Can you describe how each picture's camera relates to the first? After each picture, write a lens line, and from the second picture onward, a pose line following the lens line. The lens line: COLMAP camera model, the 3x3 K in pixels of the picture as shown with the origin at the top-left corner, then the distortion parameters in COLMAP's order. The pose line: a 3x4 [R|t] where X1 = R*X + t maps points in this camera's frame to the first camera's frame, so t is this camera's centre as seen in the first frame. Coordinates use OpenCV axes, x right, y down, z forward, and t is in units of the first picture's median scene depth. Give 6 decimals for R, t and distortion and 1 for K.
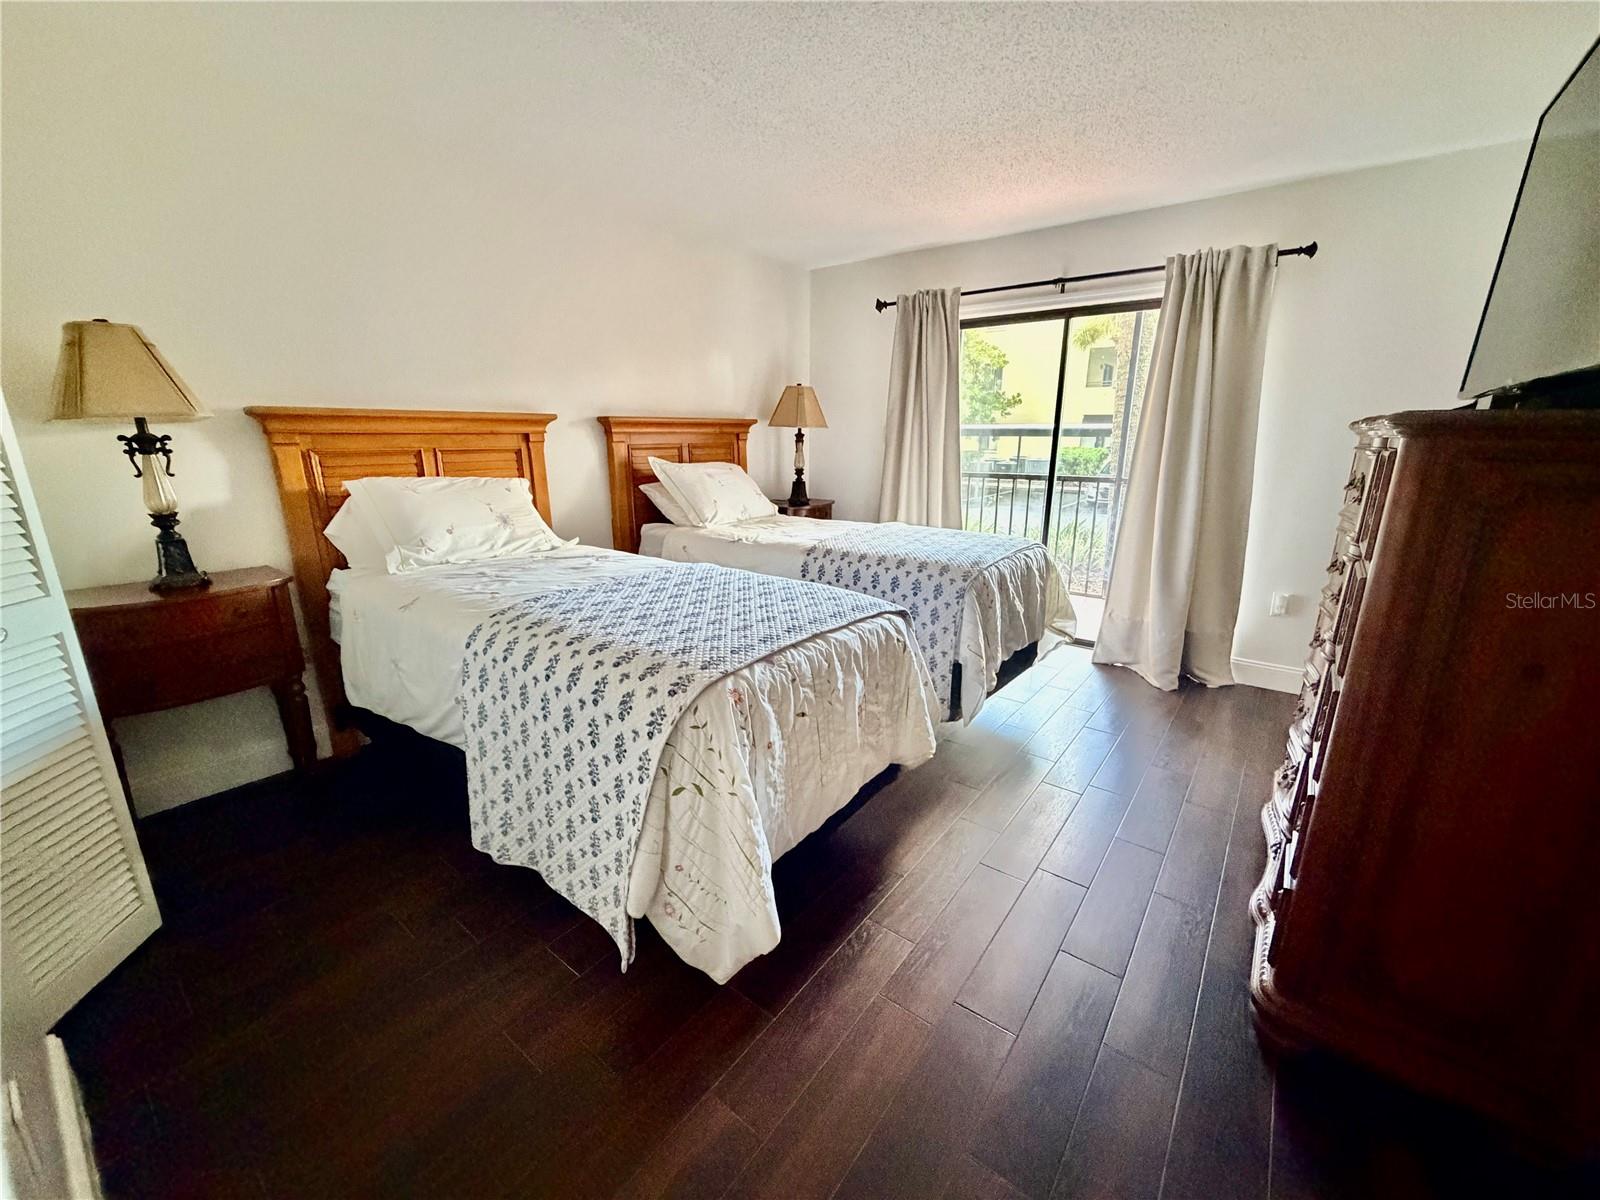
lens RADIAL K [[650.1, 0, 800.0], [0, 650.1, 600.0], [0, 0, 1]] dist [0.000901, 0.000187]
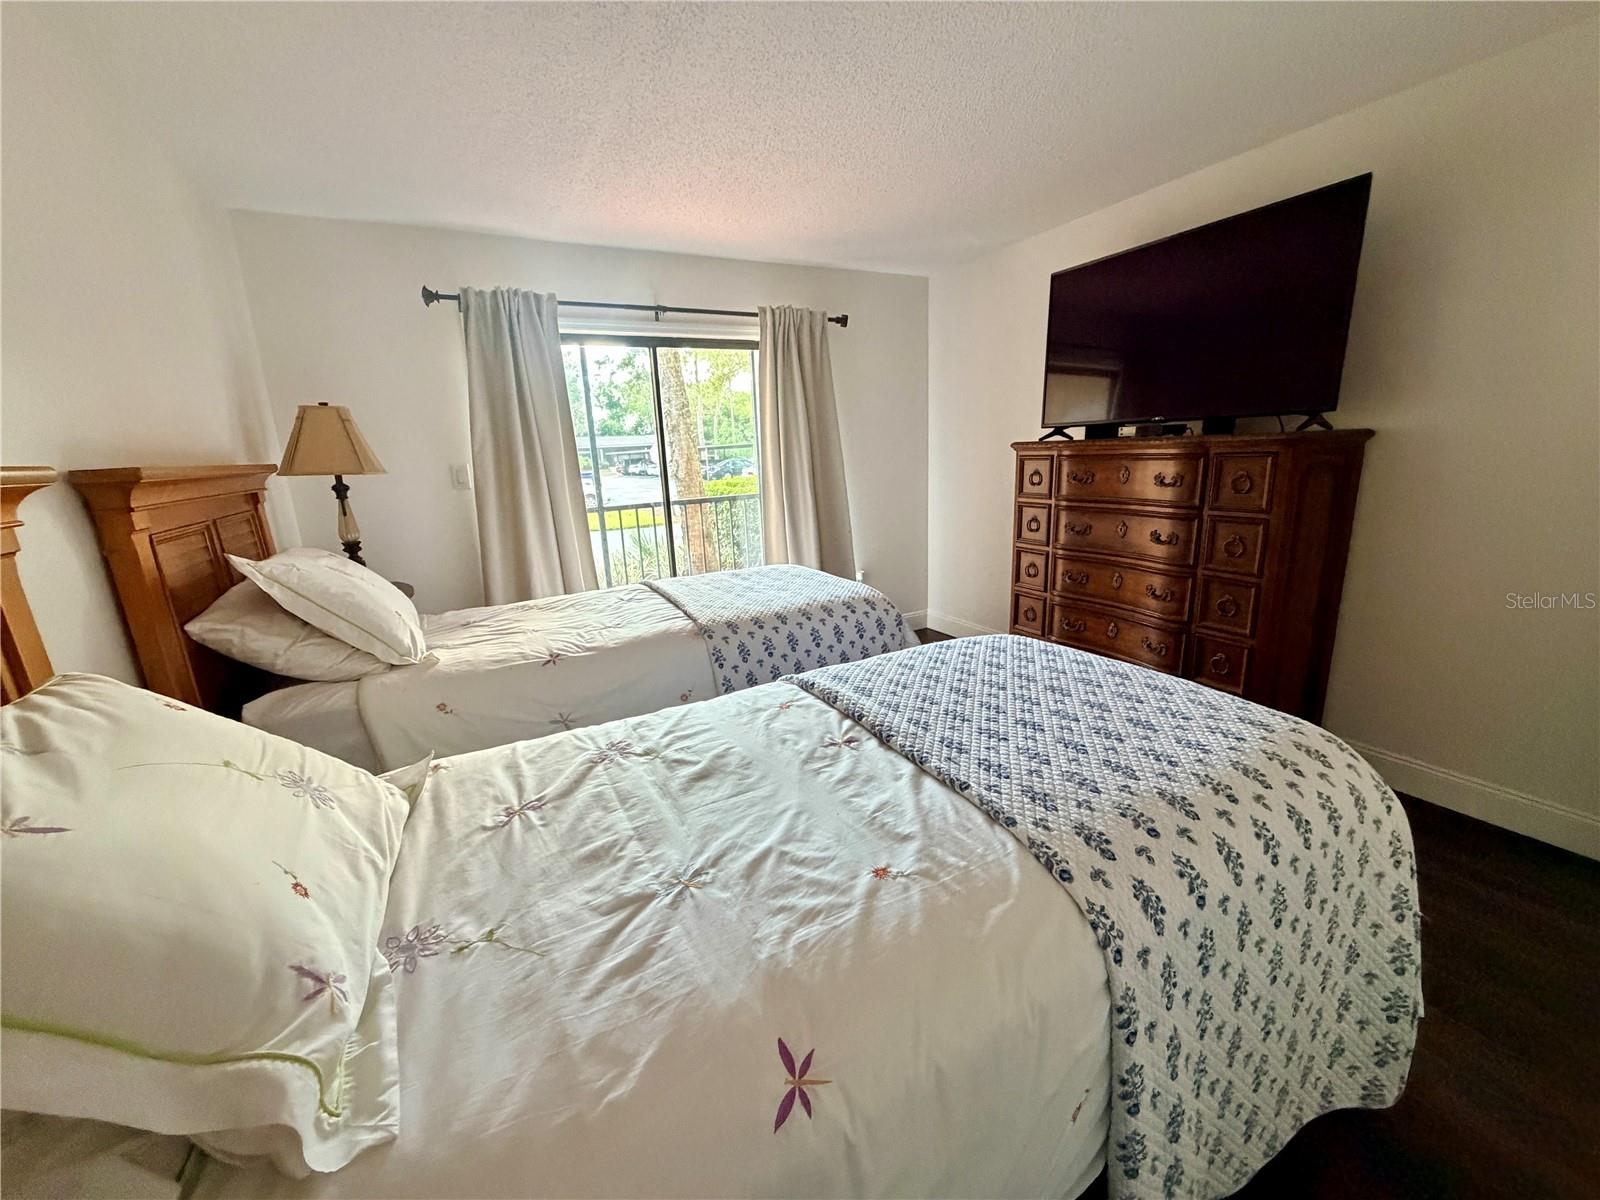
lens RADIAL K [[650.1, 0, 800.0], [0, 650.1, 600.0], [0, 0, 1]] dist [0.000901, 0.000187]
pose [[0.426000, -0.229958, 0.875010, -0.464557], [0.260278, 0.957421, 0.124899, -0.144641], [-0.866475, 0.174539, 0.467715, 0.450270]]
